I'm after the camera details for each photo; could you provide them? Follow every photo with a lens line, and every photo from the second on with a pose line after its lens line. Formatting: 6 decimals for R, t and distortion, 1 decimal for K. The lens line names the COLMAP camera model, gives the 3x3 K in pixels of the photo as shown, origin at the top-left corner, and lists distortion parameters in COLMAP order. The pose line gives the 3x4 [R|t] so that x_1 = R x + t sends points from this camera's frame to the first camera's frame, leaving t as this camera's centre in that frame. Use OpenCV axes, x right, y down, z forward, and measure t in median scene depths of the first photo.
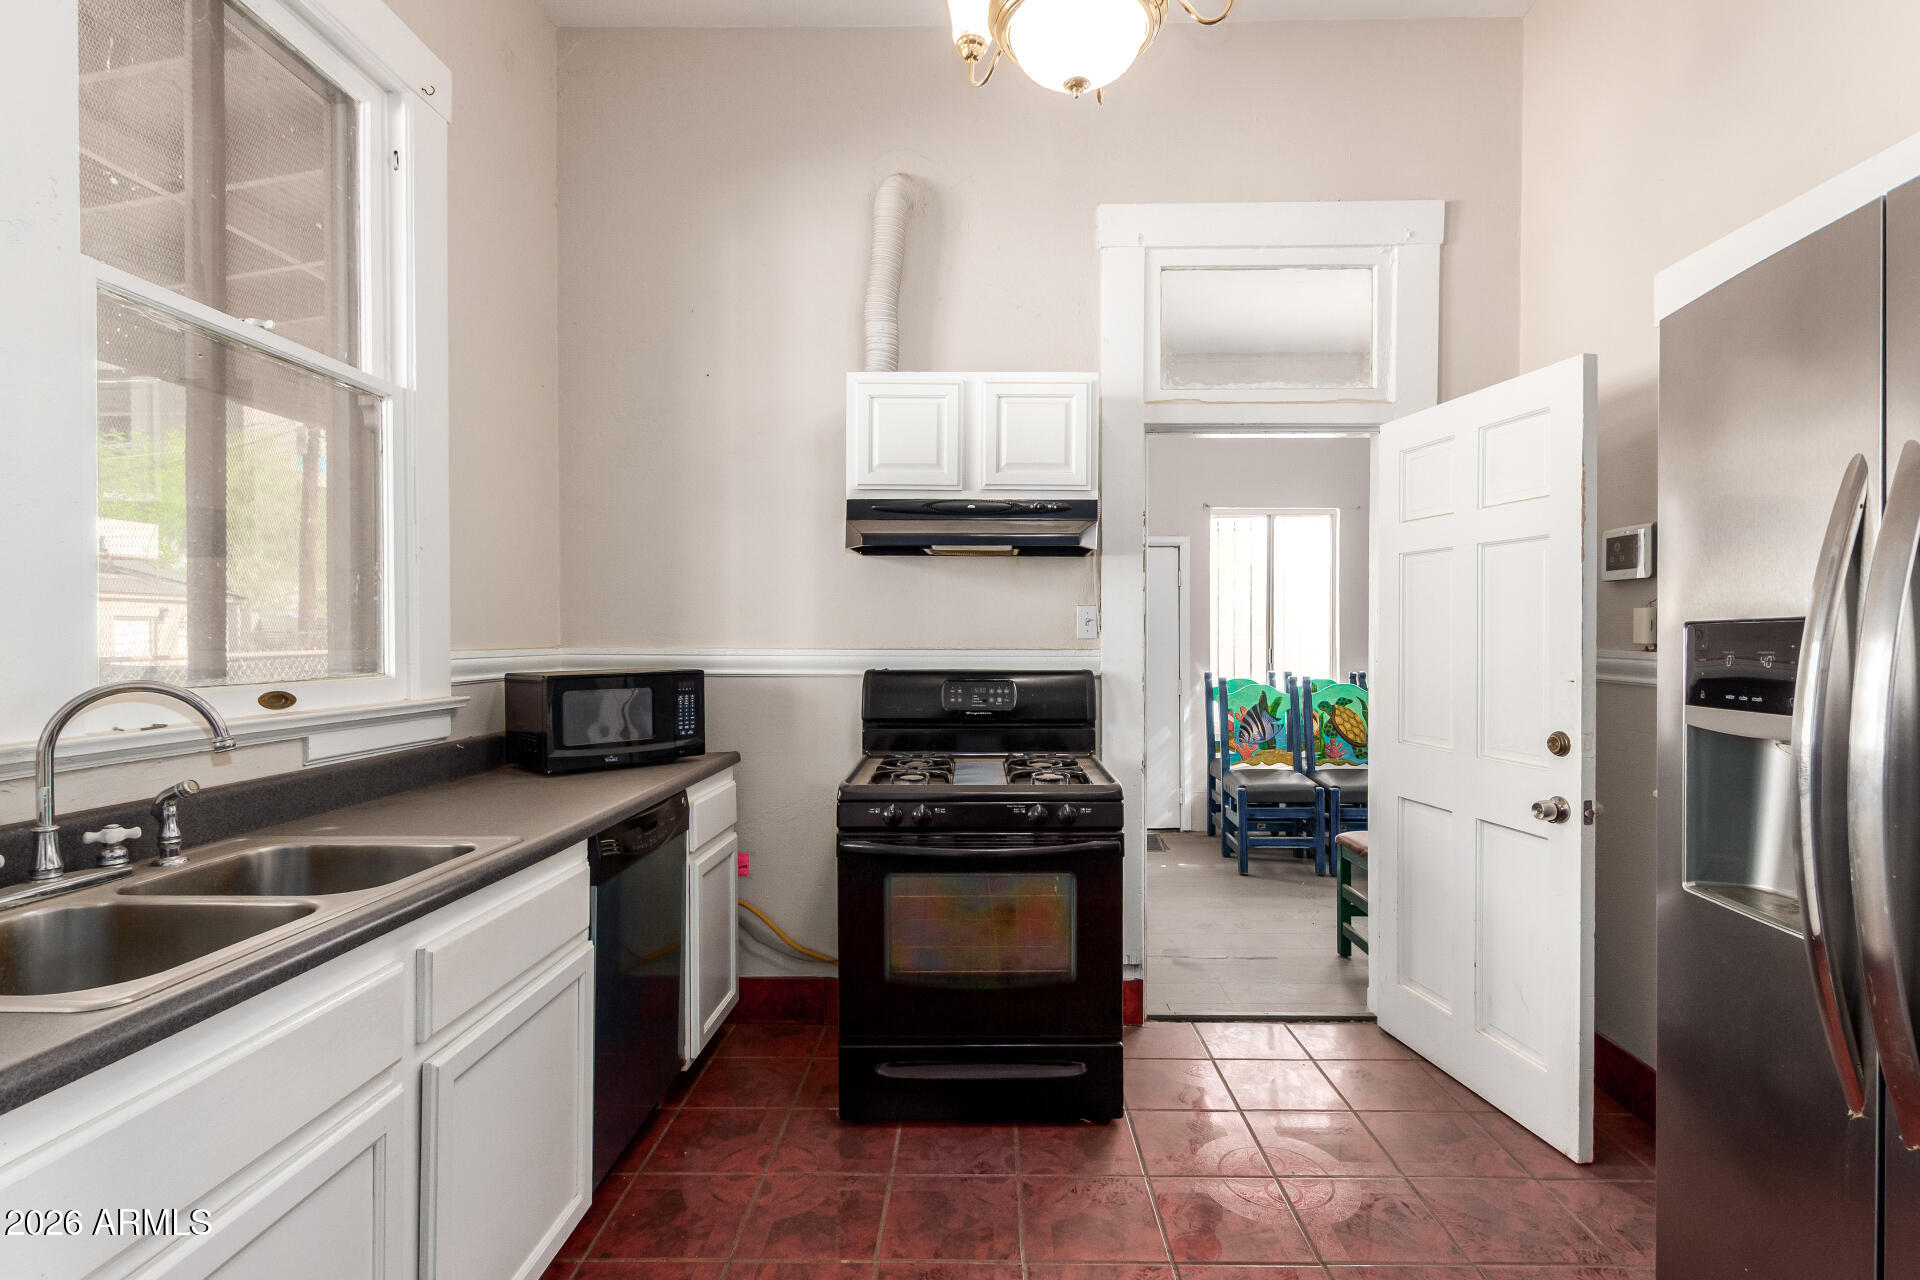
lens RADIAL K [[925.4, 0, 968.3], [0, 925.4, 636.9], [0, 0, 1]] dist [0.005270, 0.001688]
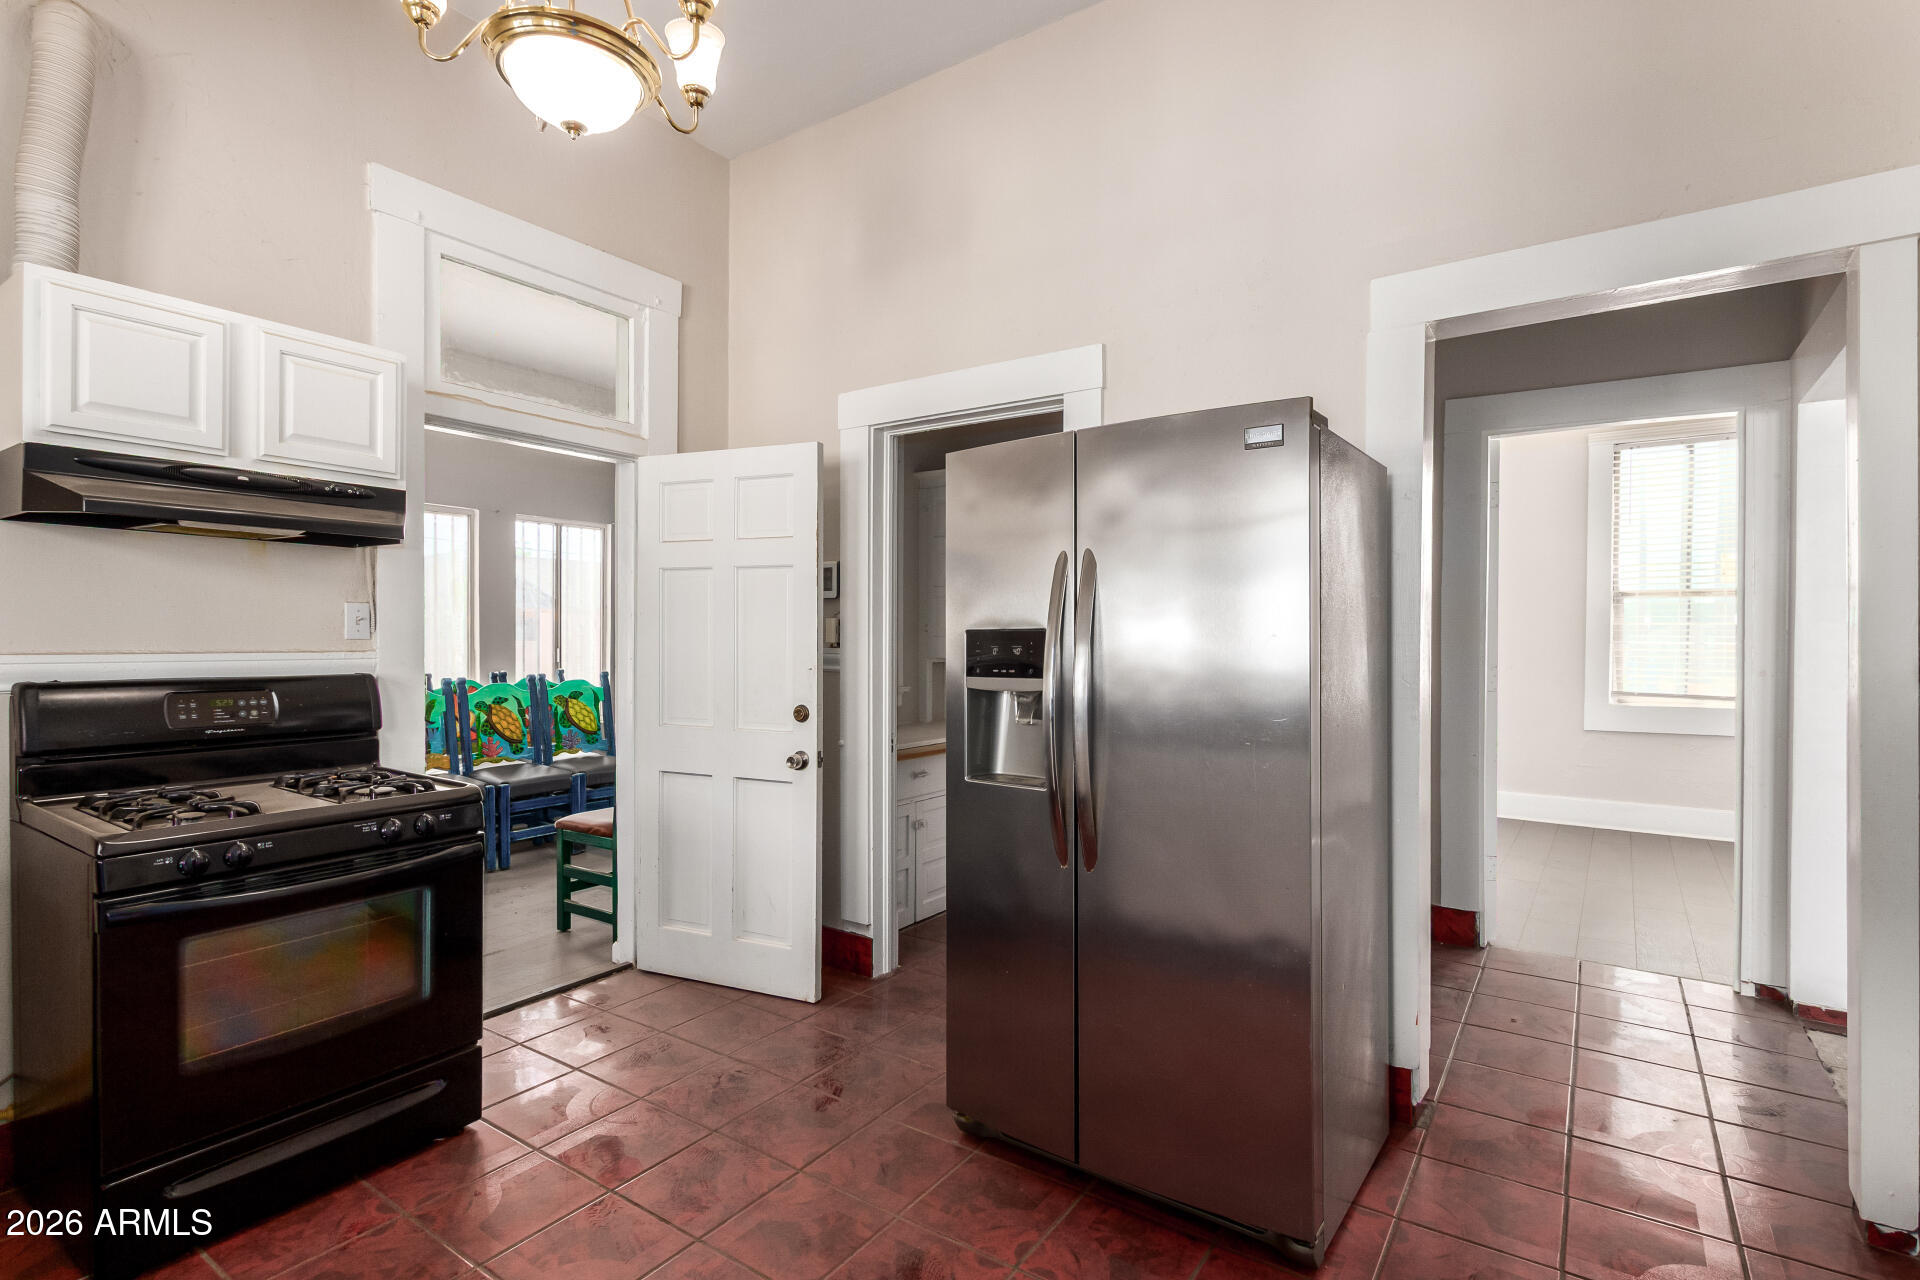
lens RADIAL K [[925.4, 0, 961.0], [0, 925.4, 640.3], [0, 0, 1]] dist [0.005270, 0.001688]
pose [[0.554256, -0.000933, 0.832346, -0.330556], [-0.001976, 0.999995, 0.002436, -0.000228], [-0.832344, -0.002995, 0.554251, 0.012735]]
